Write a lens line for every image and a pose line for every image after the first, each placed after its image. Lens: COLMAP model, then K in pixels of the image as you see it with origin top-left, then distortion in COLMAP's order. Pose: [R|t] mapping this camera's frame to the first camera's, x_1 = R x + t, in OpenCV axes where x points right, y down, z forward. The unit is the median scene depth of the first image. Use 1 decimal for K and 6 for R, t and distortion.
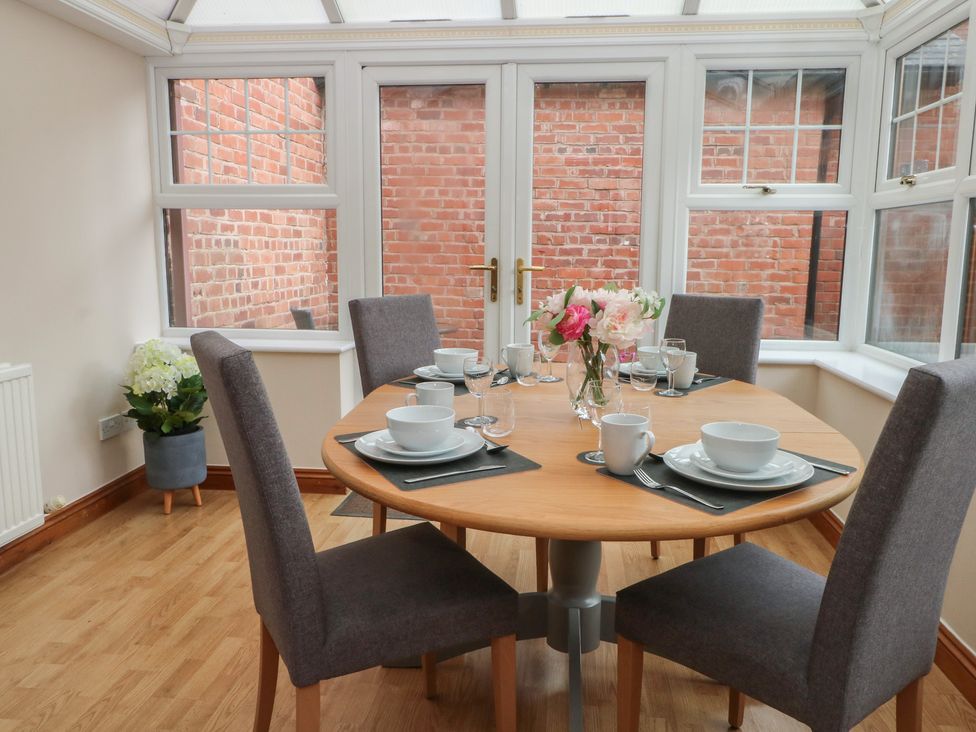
lens RADIAL K [[767.6, 0, 488.0], [0, 767.6, 366.0], [0, 0, 1]] dist [-0.002612, -0.000452]
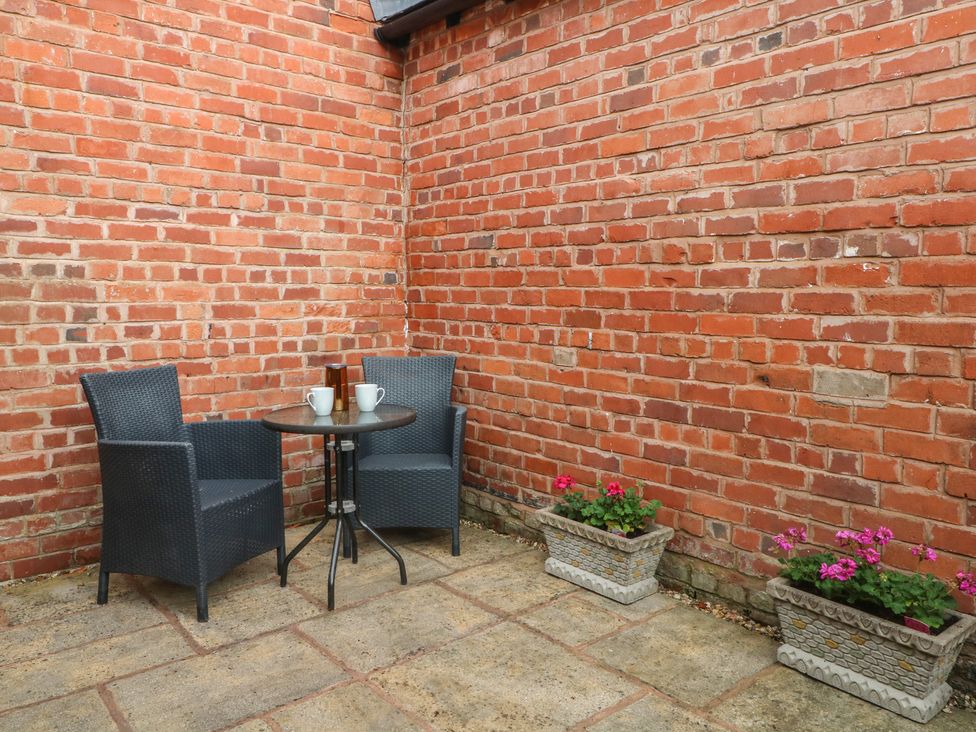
lens RADIAL K [[730.6, 0, 488.0], [0, 730.6, 366.0], [0, 0, 1]] dist [-0.001303, -0.001548]
pose [[0.729443, 0.056532, -0.681702, 0.303037], [-0.098179, 0.994913, -0.022549, -0.074332], [0.676959, 0.083377, 0.731283, 0.600032]]
